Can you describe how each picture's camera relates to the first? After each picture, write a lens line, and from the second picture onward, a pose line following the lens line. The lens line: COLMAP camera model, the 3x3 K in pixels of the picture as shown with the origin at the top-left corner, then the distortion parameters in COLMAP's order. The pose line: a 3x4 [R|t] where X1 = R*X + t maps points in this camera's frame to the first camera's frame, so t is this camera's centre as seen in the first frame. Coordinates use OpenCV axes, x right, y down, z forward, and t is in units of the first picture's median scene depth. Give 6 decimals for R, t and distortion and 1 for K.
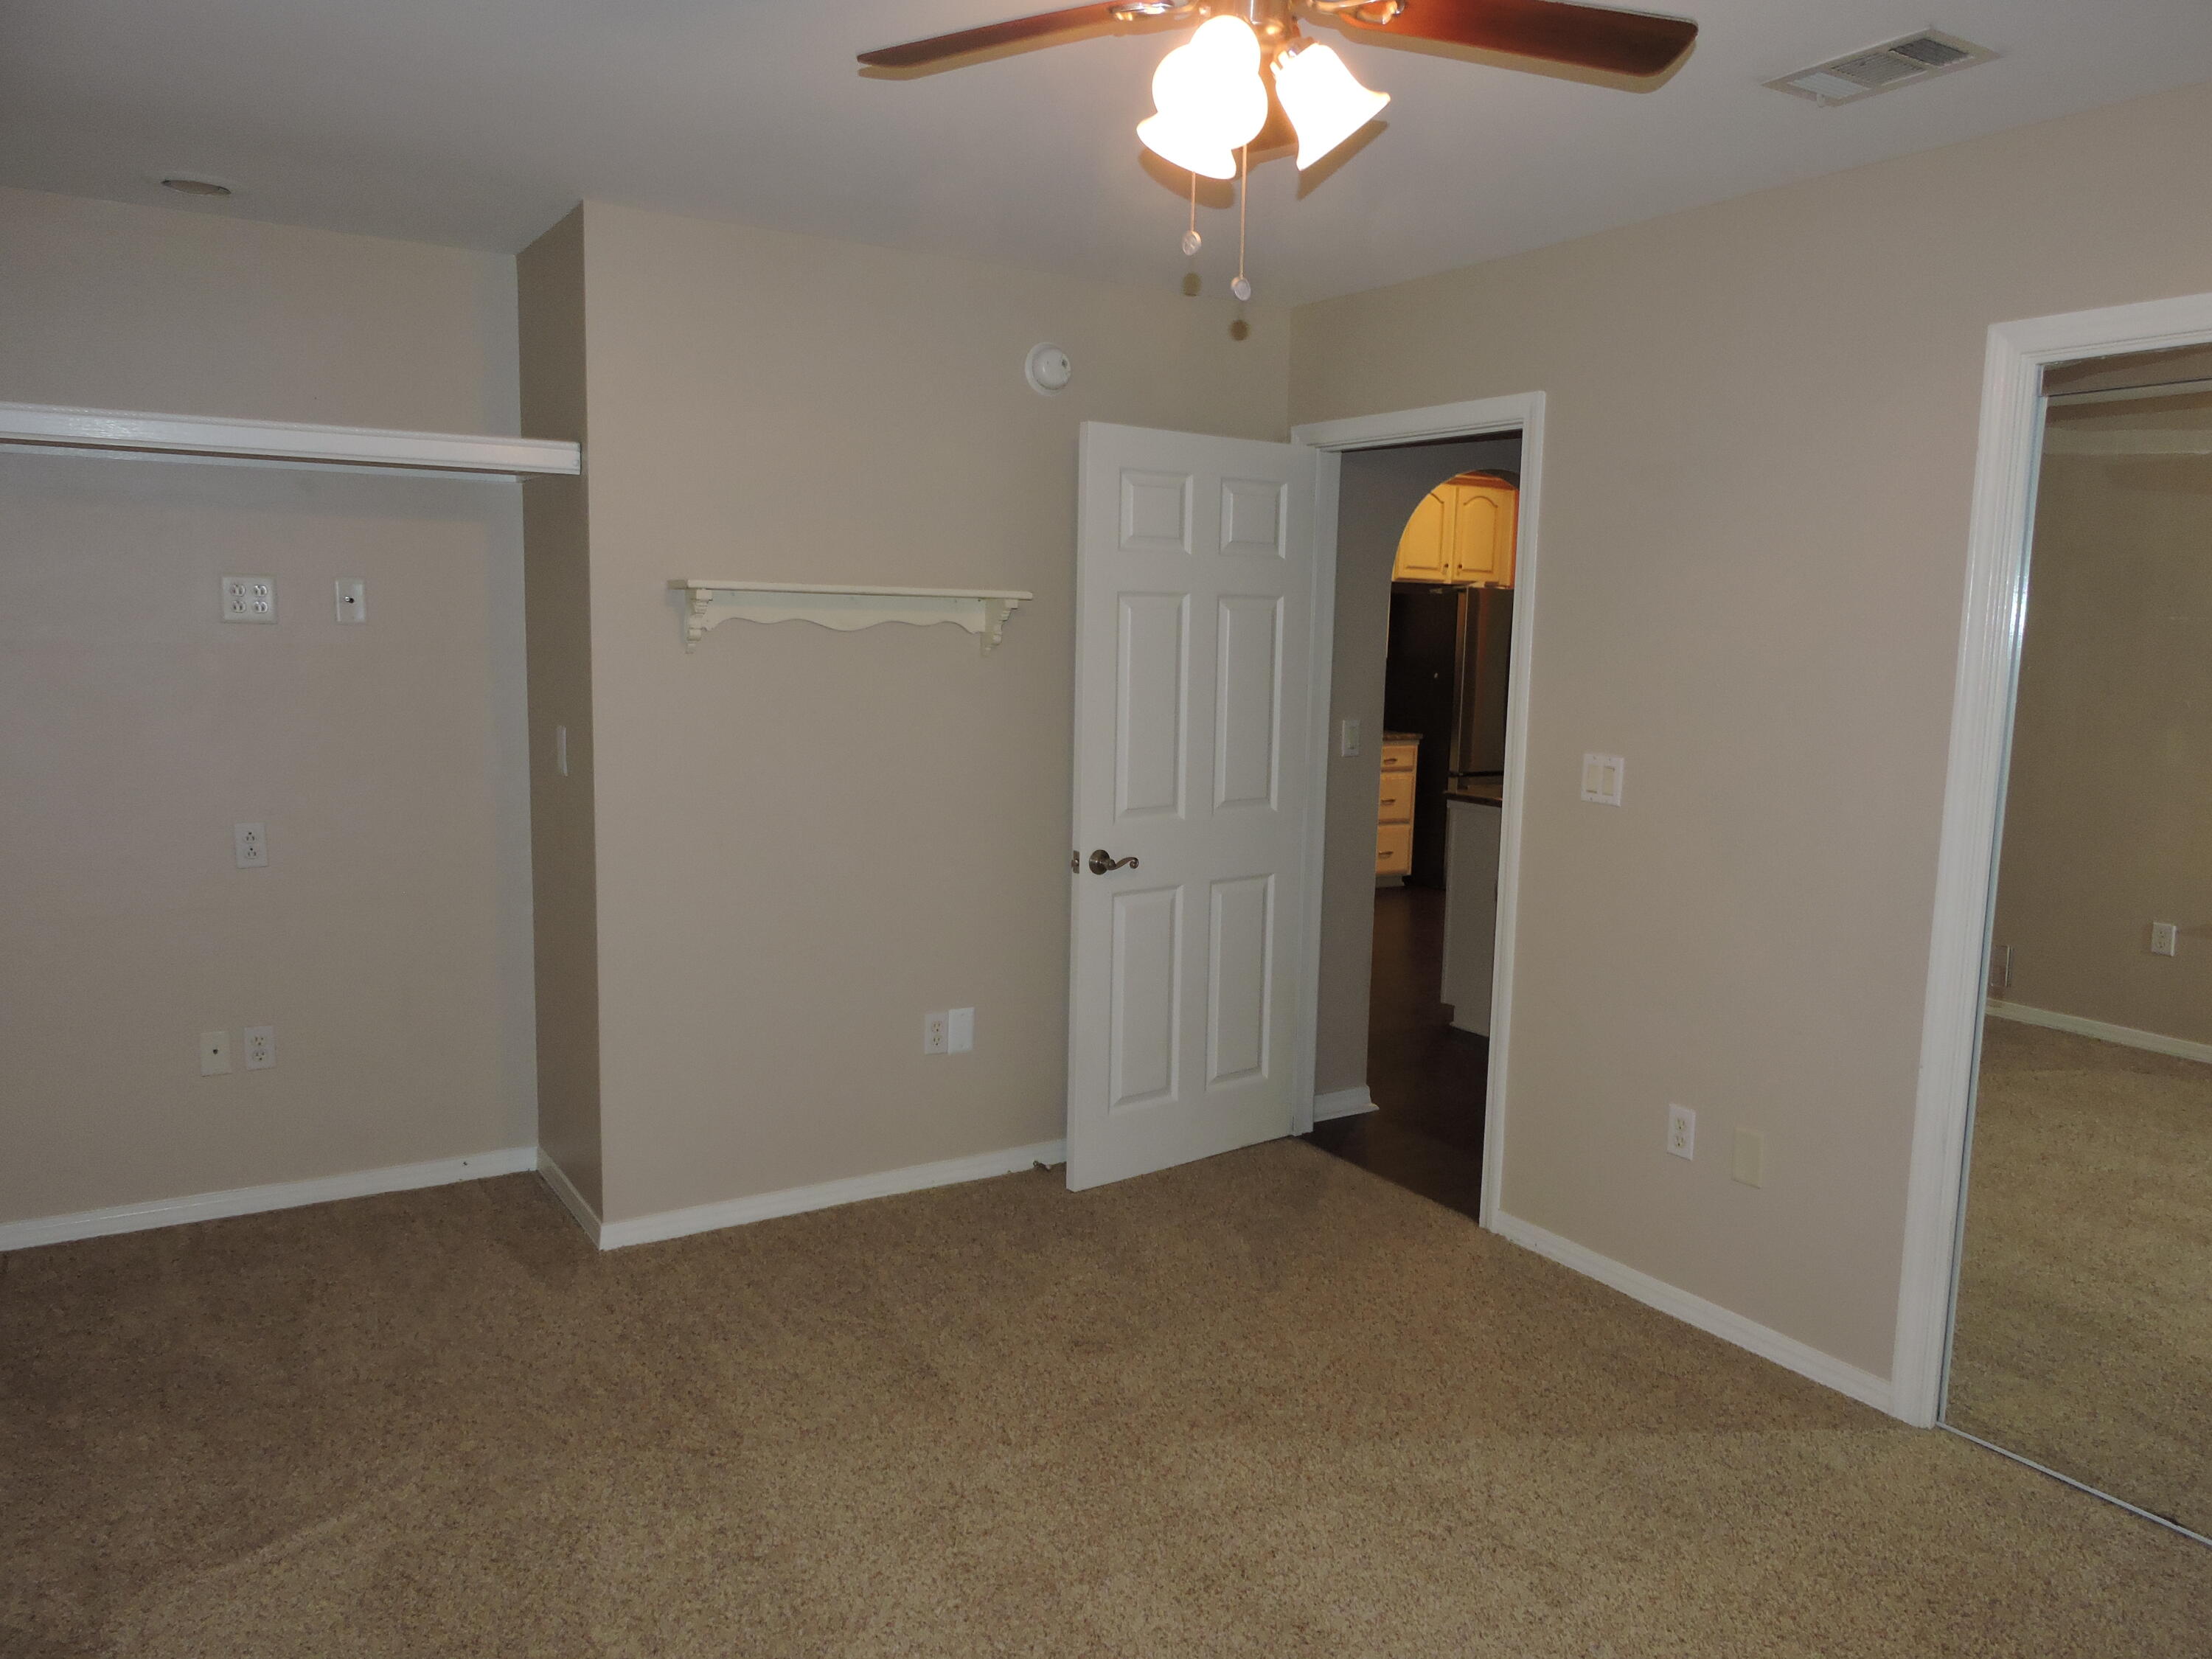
lens RADIAL K [[1540.3, 0, 1106.0], [0, 1540.3, 829.5], [0, 0, 1]] dist [0.001501, -0.000187]
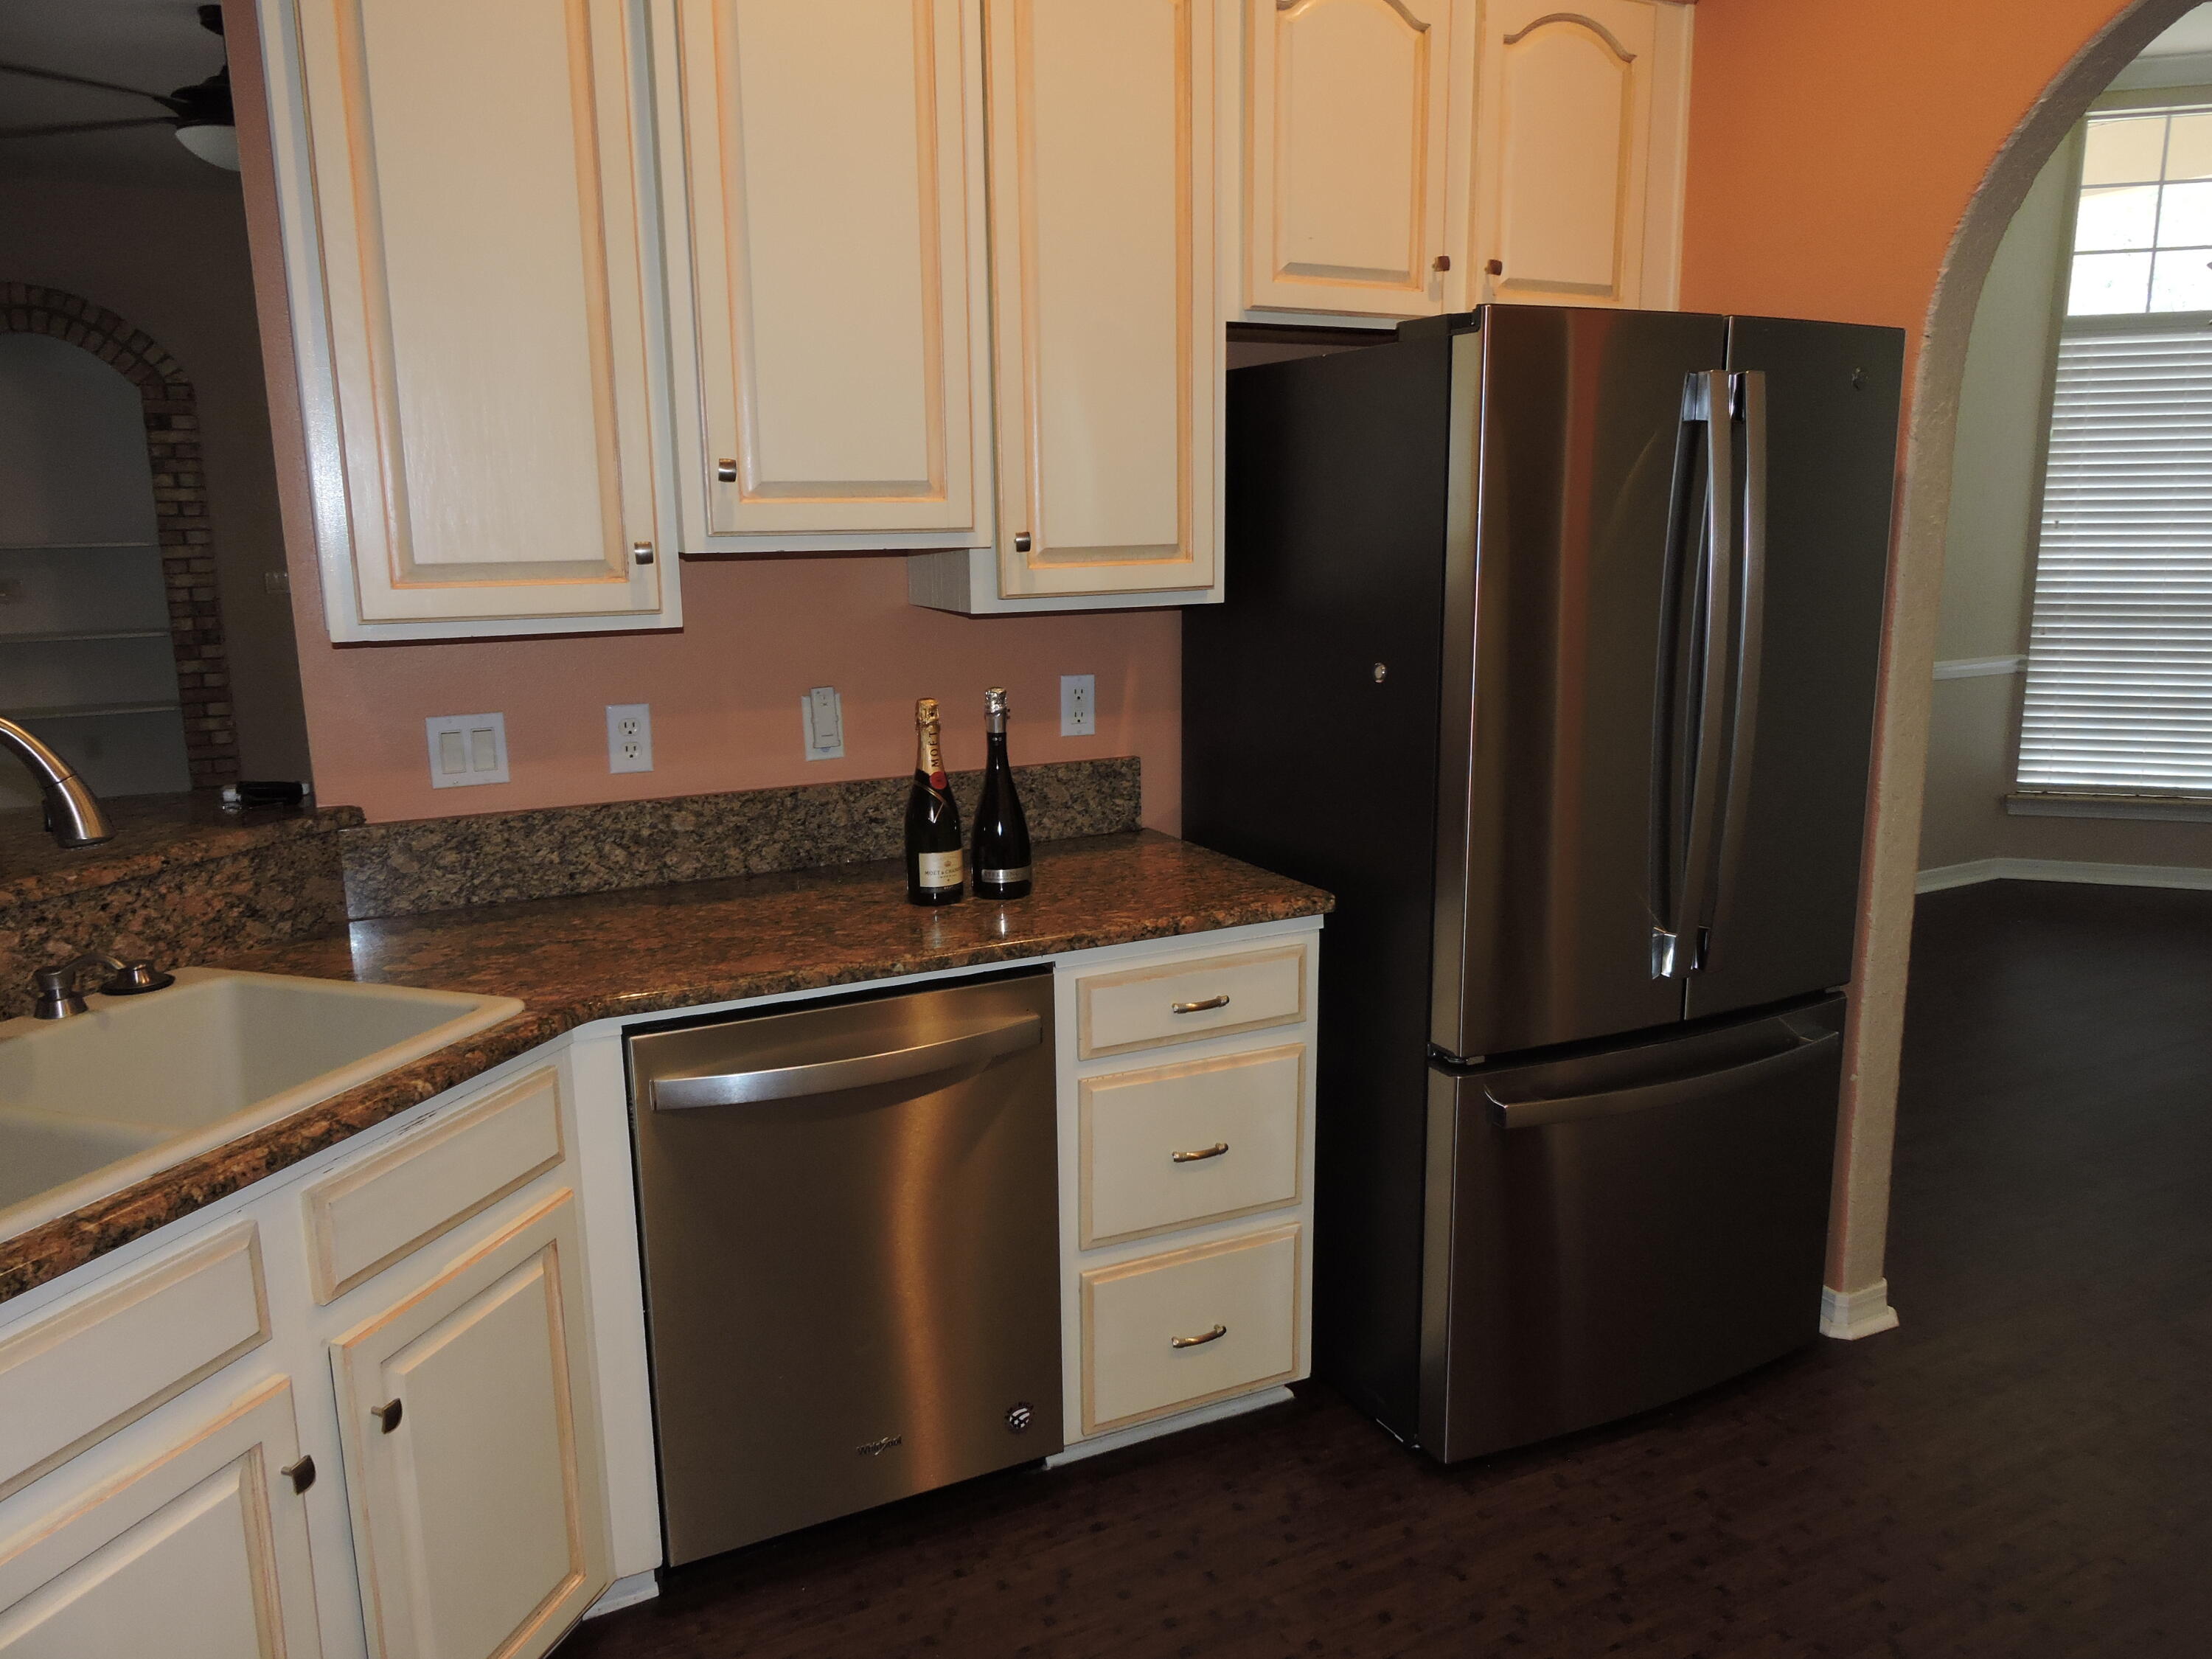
lens RADIAL K [[1581.8, 0, 1112.5], [0, 1581.8, 841.7], [0, 0, 1]] dist [-0.000265, -0.003102]
pose [[0.995366, -0.015831, -0.094843, 0.193455], [0.022626, 0.997220, 0.070998, -0.091127], [0.093455, -0.072815, 0.992957, 0.725785]]
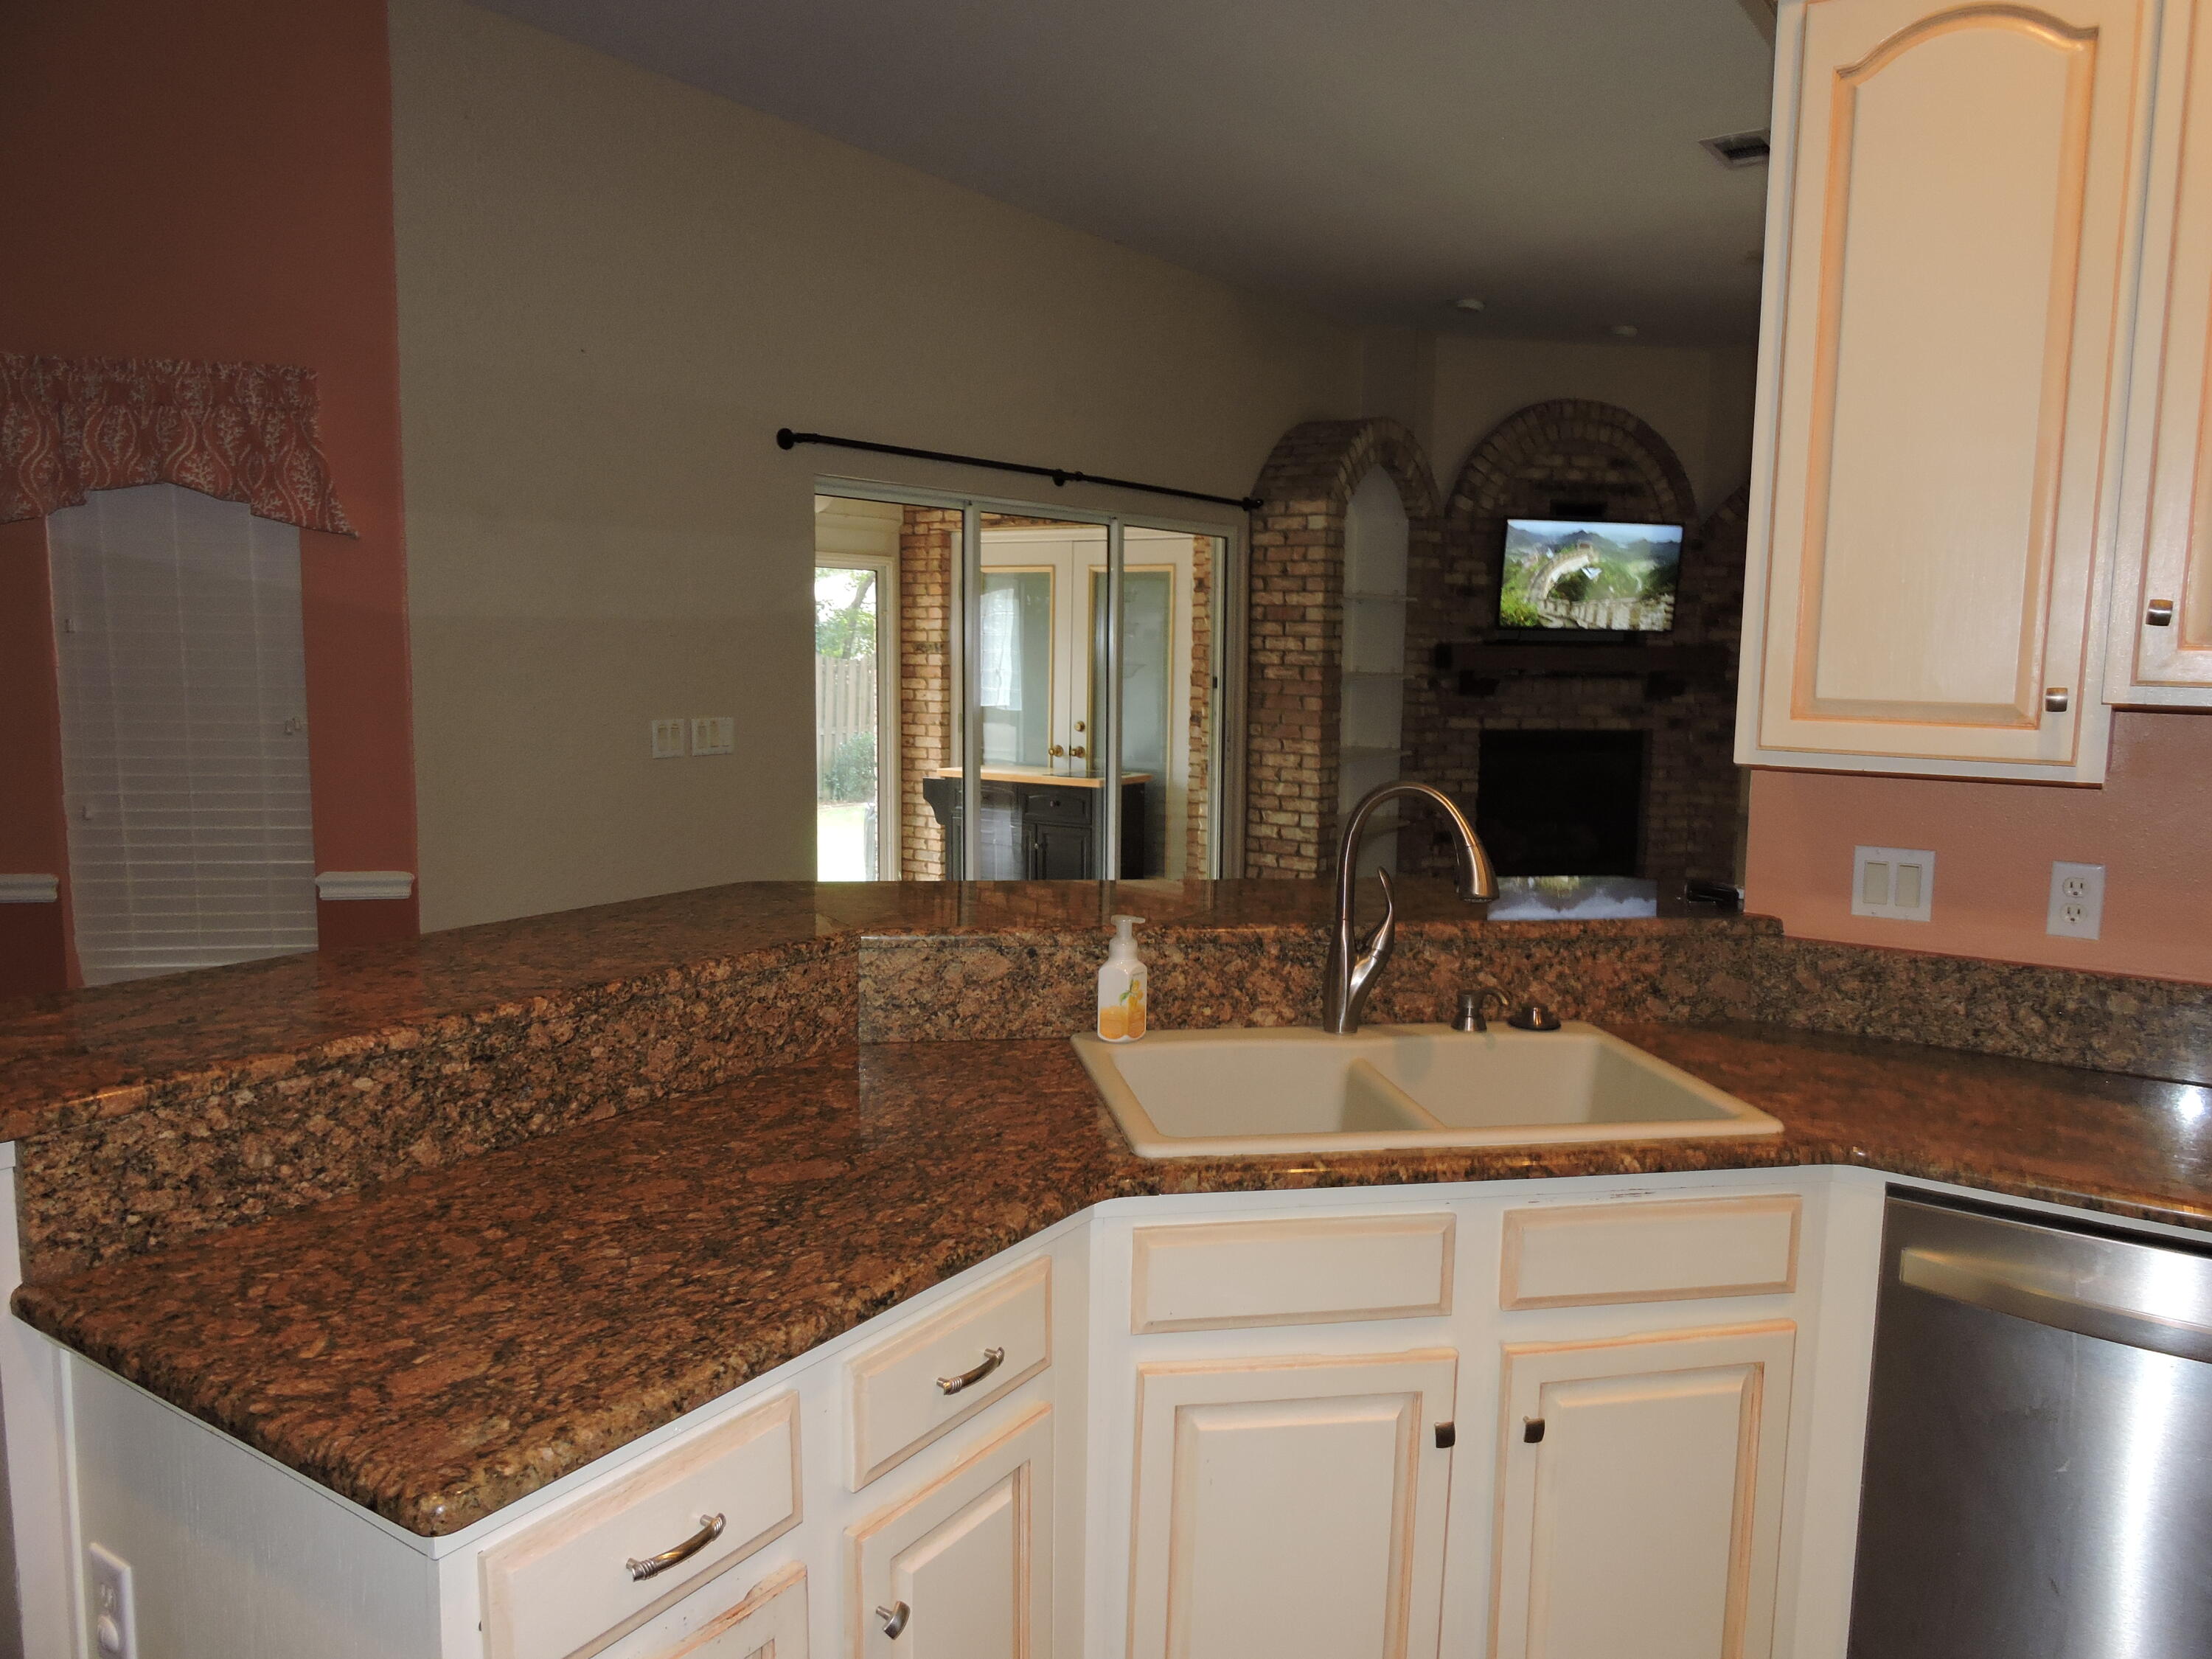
lens RADIAL K [[1581.8, 0, 1112.5], [0, 1581.8, 841.7], [0, 0, 1]] dist [-0.000265, -0.003102]
pose [[0.389062, 0.099874, -0.915781, 0.259232], [-0.126151, 0.990517, 0.054430, -0.095440], [0.912533, 0.094350, 0.397972, 0.756506]]
